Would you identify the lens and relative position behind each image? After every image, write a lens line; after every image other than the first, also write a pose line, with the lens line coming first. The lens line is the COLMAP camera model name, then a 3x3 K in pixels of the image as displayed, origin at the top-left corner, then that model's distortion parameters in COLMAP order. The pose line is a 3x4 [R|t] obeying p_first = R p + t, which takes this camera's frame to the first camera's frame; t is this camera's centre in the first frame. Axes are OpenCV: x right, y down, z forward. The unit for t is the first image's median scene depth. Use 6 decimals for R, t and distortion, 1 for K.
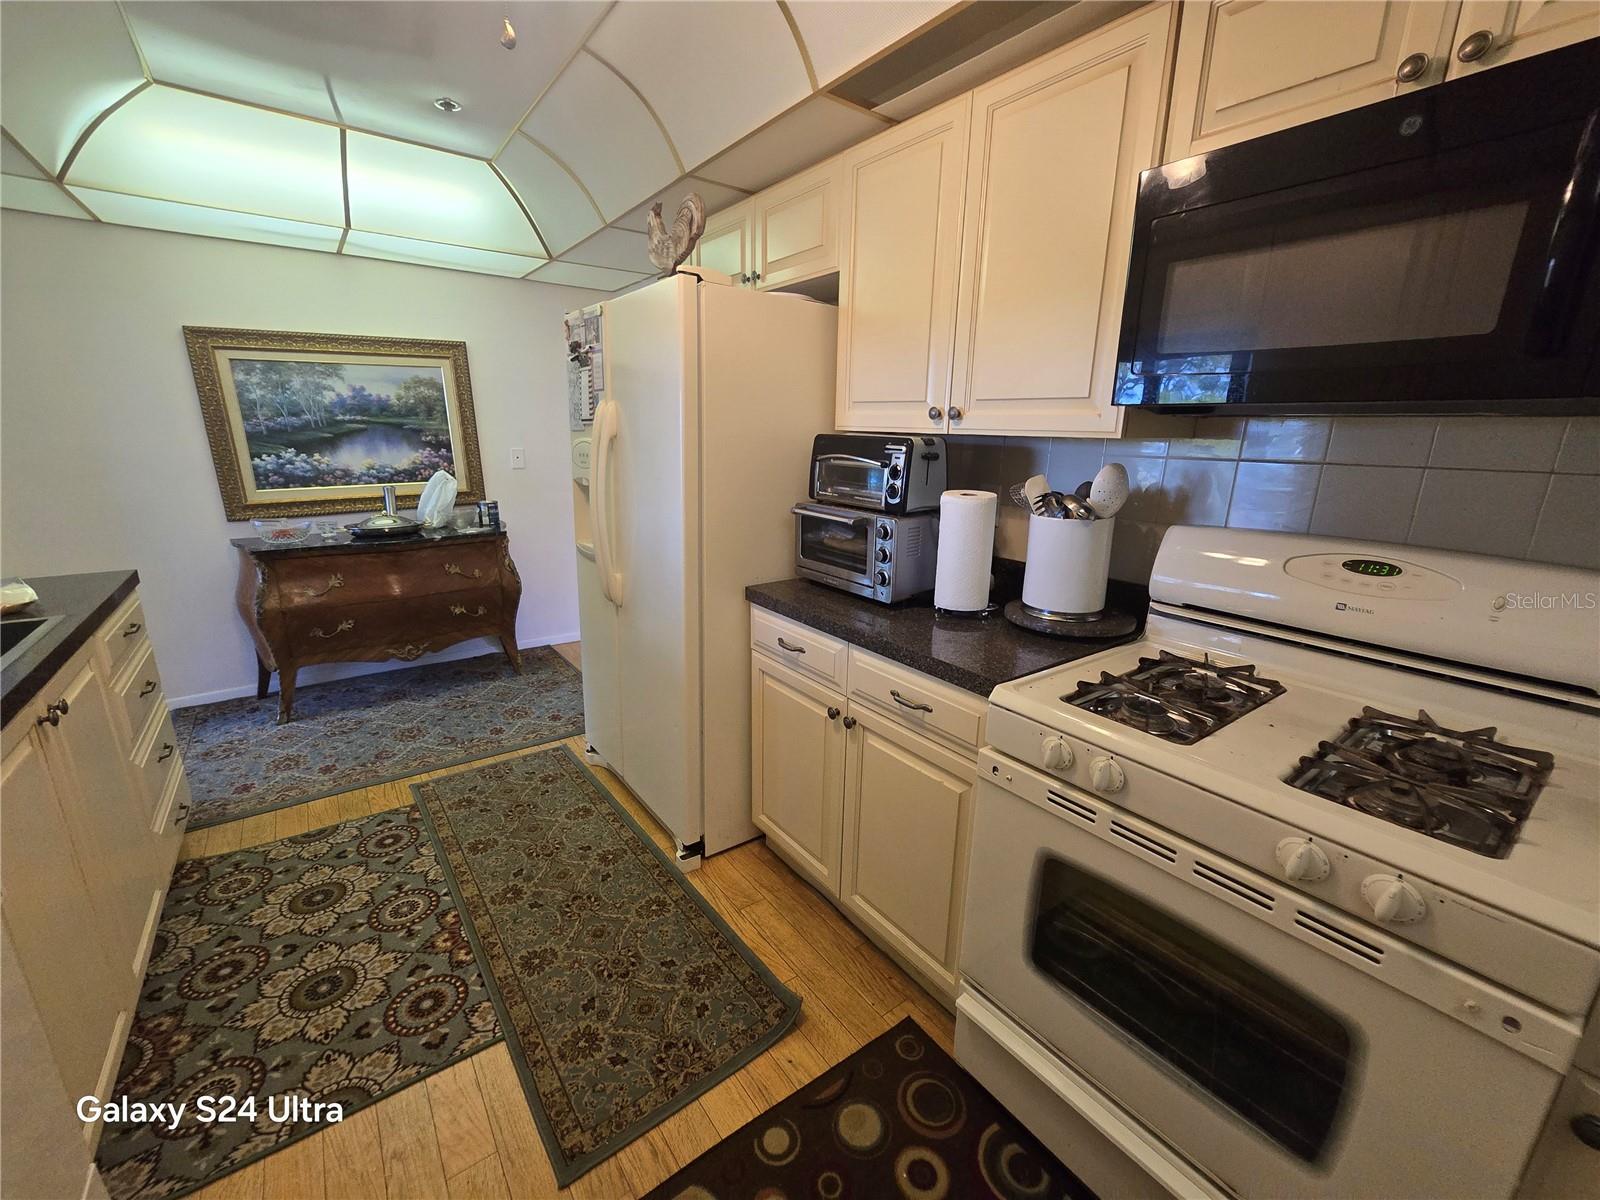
lens RADIAL K [[658.4, 0, 797.9], [0, 658.4, 603.1], [0, 0, 1]] dist [-0.010557, 0.001698]
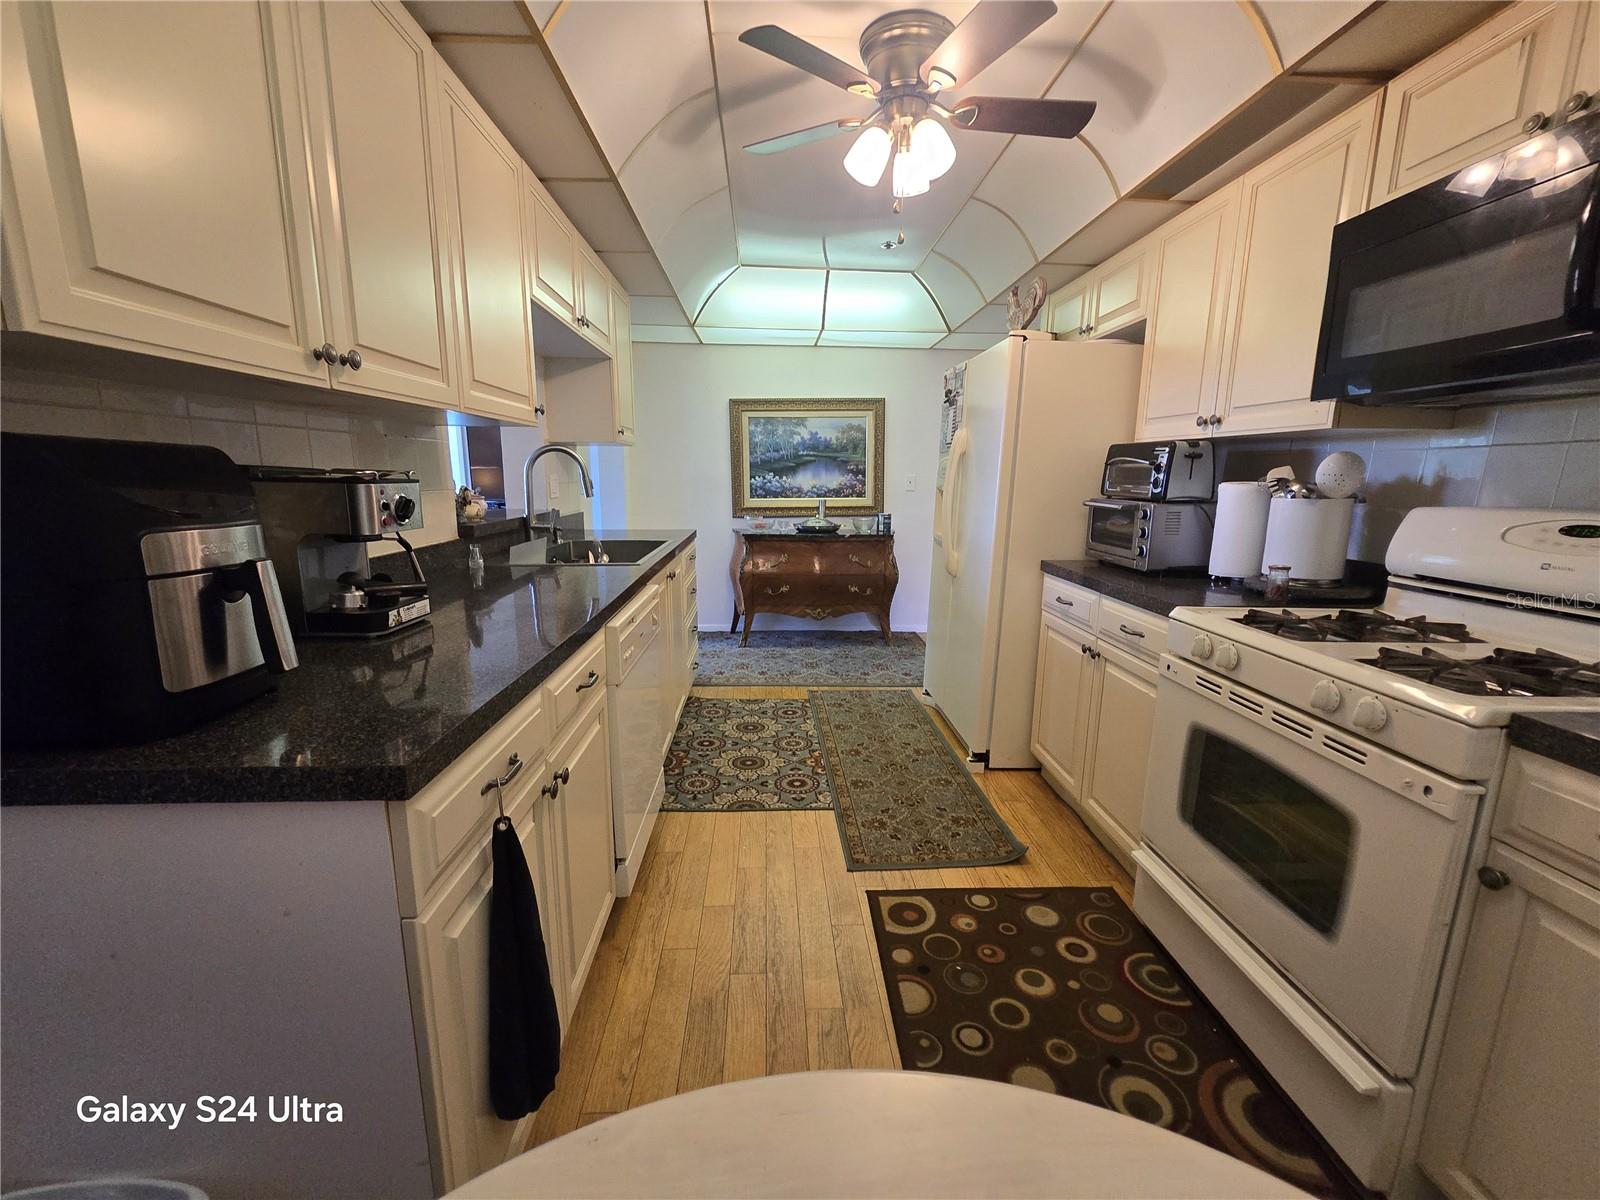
lens RADIAL K [[658.4, 0, 793.4], [0, 658.4, 601.5], [0, 0, 1]] dist [-0.010557, 0.001698]
pose [[0.826010, 0.099658, -0.554775, 0.260315], [-0.141420, 0.989405, -0.032828, 0.178516], [0.545626, 0.105572, 0.831352, -0.377120]]
